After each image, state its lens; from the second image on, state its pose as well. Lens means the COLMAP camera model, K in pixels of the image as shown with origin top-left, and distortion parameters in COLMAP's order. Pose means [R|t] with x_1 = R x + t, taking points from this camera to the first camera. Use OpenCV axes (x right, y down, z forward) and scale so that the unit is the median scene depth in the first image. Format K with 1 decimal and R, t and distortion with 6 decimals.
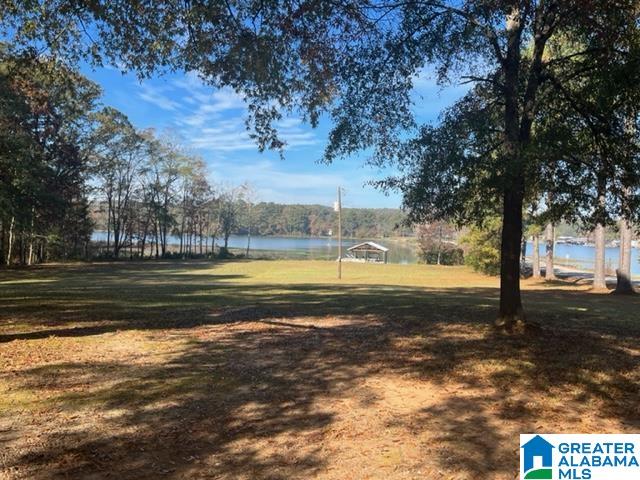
lens RADIAL K [[574.0, 0, 320.0], [0, 574.0, 240.0], [0, 0, 1]] dist [0.011726, -0.013209]
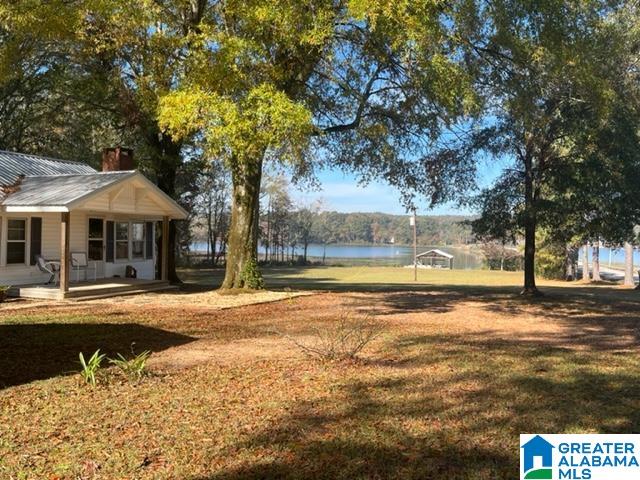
lens RADIAL K [[574.0, 0, 320.0], [0, 574.0, 240.0], [0, 0, 1]] dist [0.011726, -0.013209]
pose [[0.994409, -0.011730, -0.104948, -0.020936], [0.010317, 0.999849, -0.013994, -0.002296], [0.105097, 0.012833, 0.994379, -0.124267]]
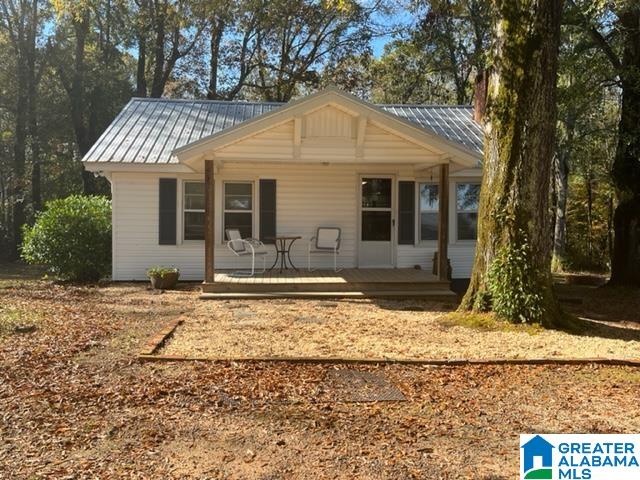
lens RADIAL K [[574.0, 0, 320.0], [0, 574.0, 240.0], [0, 0, 1]] dist [0.011726, -0.013209]
pose [[0.360826, 0.012923, -0.932543, 0.107817], [-0.009714, 0.999902, 0.010098, 0.010029], [0.932582, 0.005415, 0.360917, 0.691911]]
